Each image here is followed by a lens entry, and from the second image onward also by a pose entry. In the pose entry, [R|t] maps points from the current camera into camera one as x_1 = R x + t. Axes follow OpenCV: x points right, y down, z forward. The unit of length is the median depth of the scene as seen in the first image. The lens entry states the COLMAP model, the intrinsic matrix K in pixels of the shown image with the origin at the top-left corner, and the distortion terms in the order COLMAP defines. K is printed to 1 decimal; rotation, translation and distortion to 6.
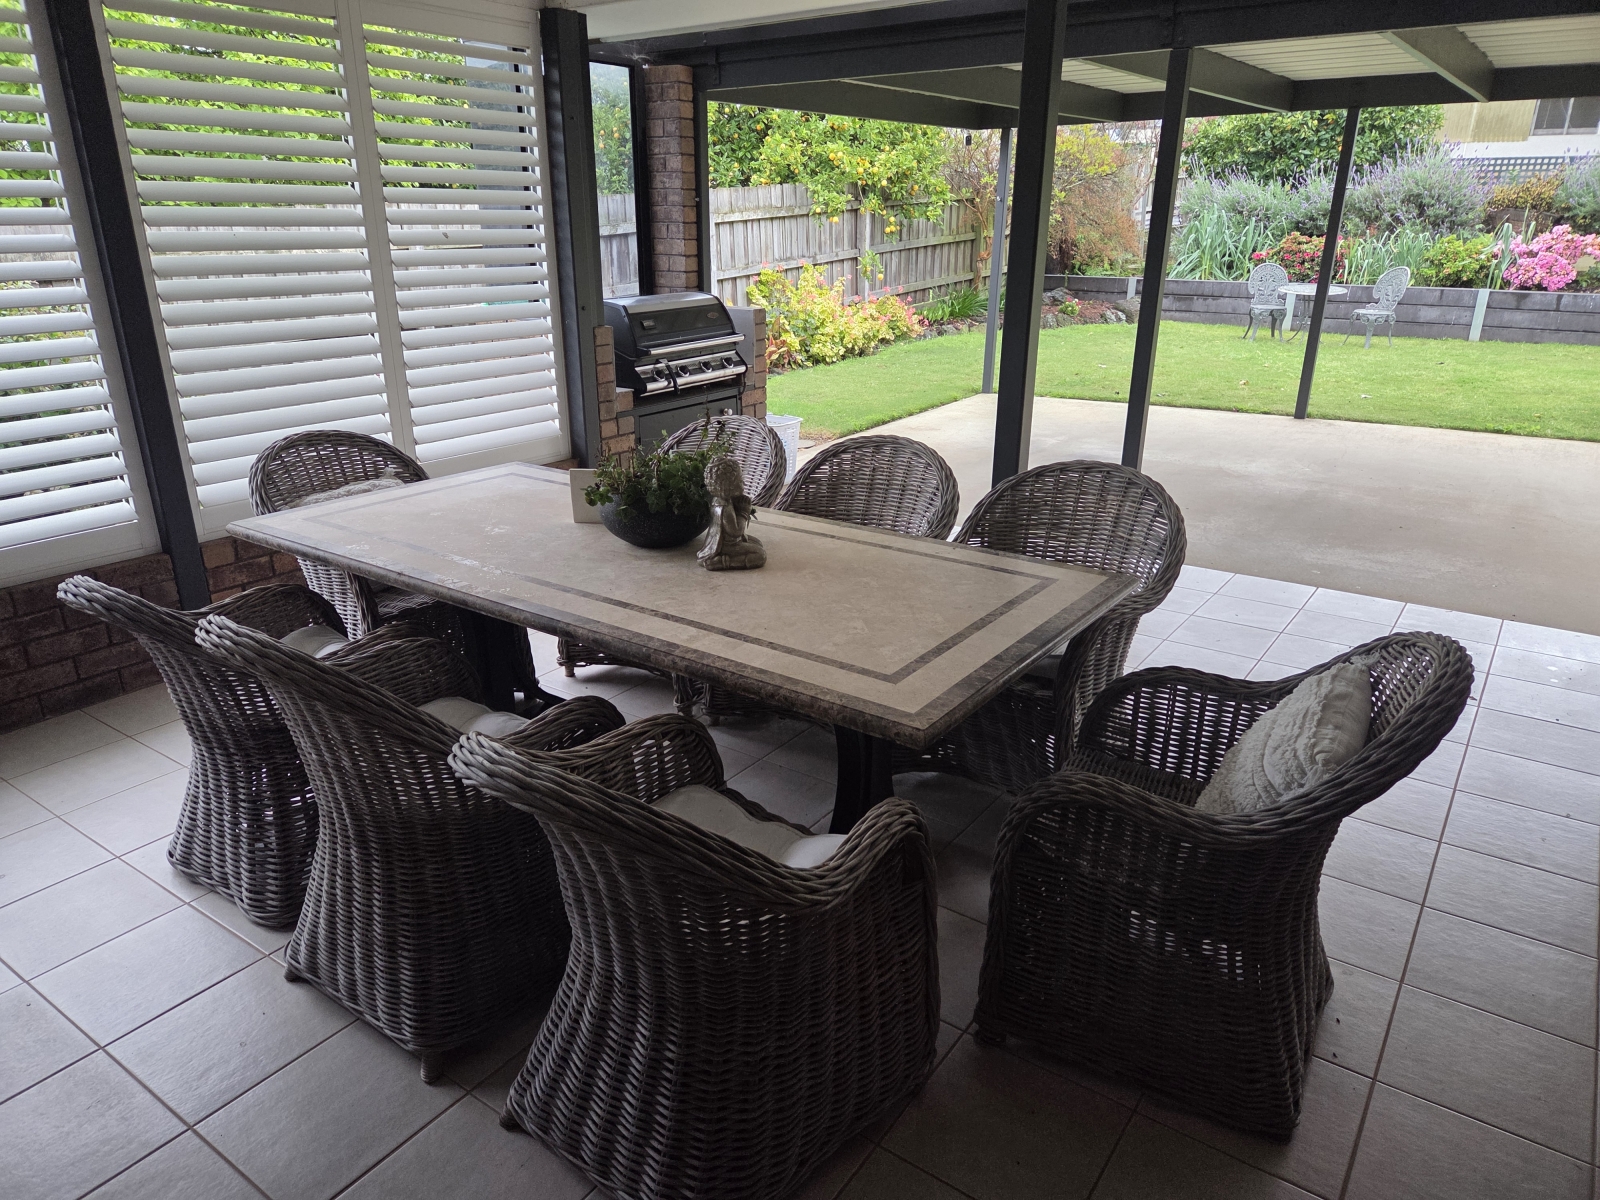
lens RADIAL K [[1072.2, 0, 794.2], [0, 1072.2, 600.3], [0, 0, 1]] dist [0.085399, -0.075319]
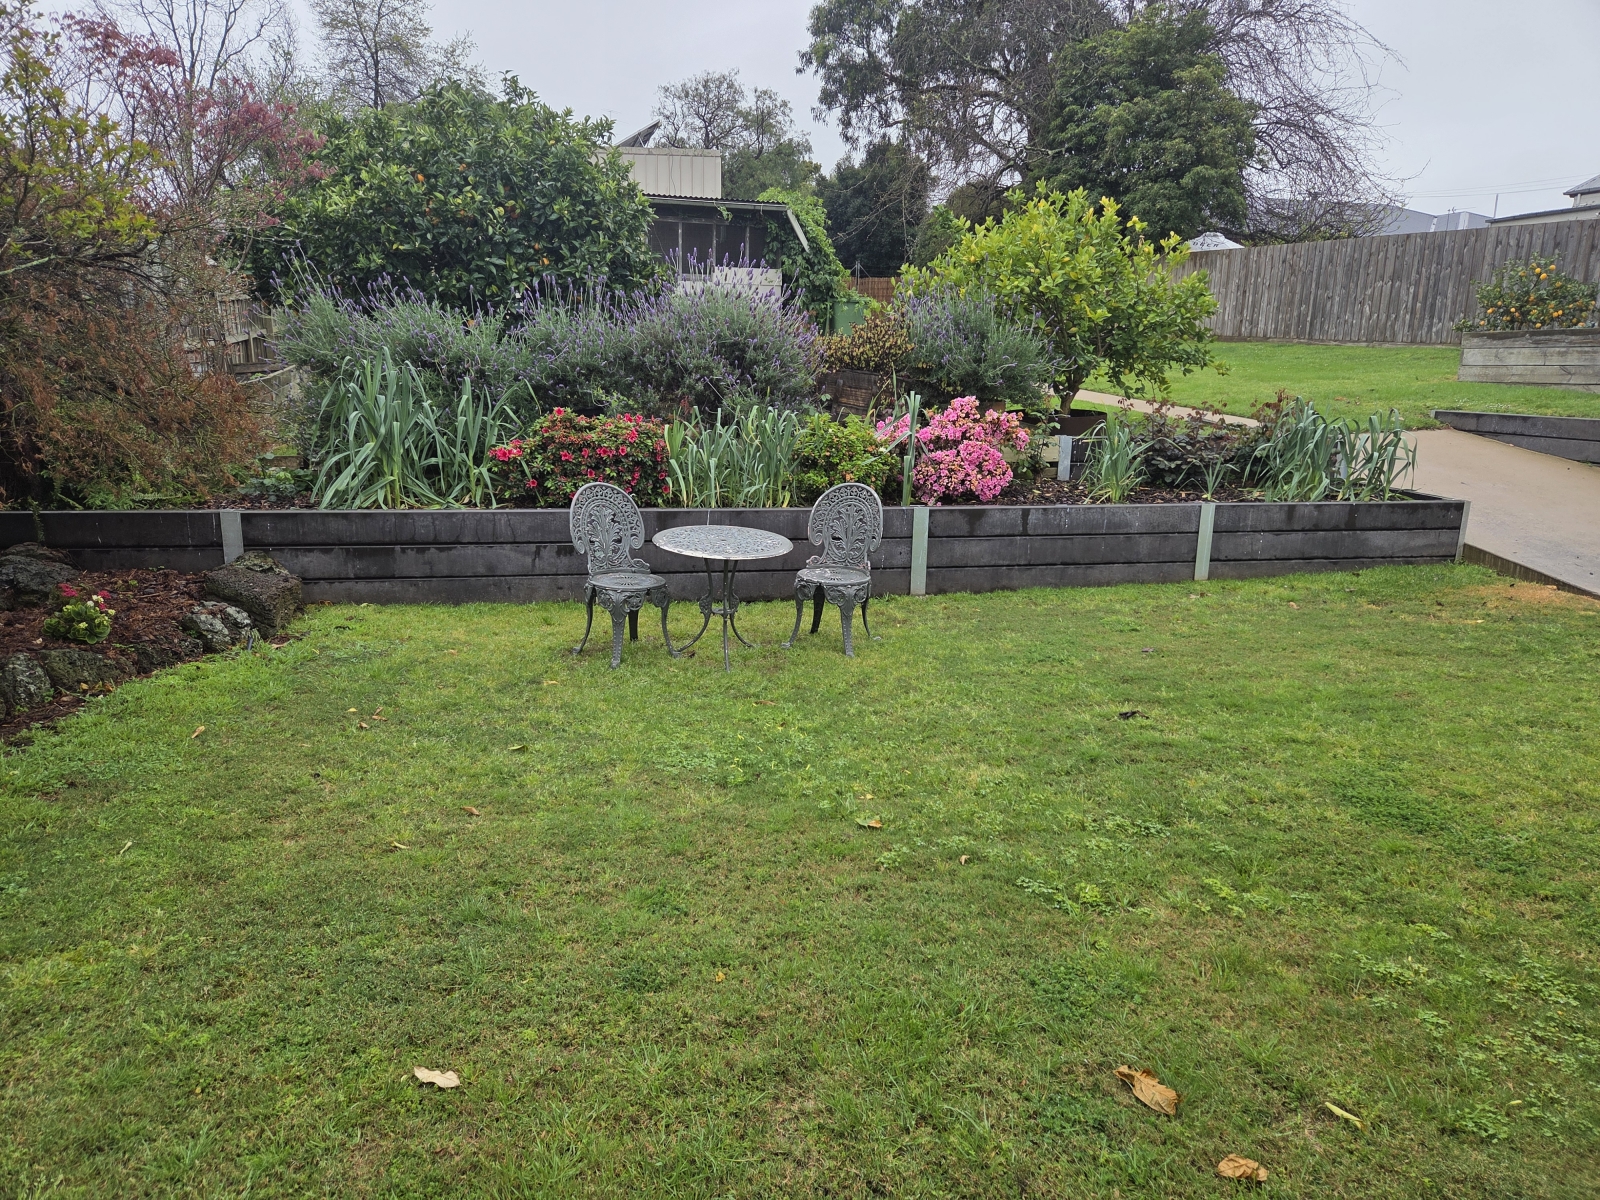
lens RADIAL K [[1072.2, 0, 794.2], [0, 1072.2, 600.3], [0, 0, 1]] dist [0.085399, -0.075319]
pose [[0.645864, -0.151019, 0.748367, 0.142472], [0.245425, 0.969280, -0.016211, -0.214571], [-0.722929, 0.194138, 0.663087, 0.606043]]
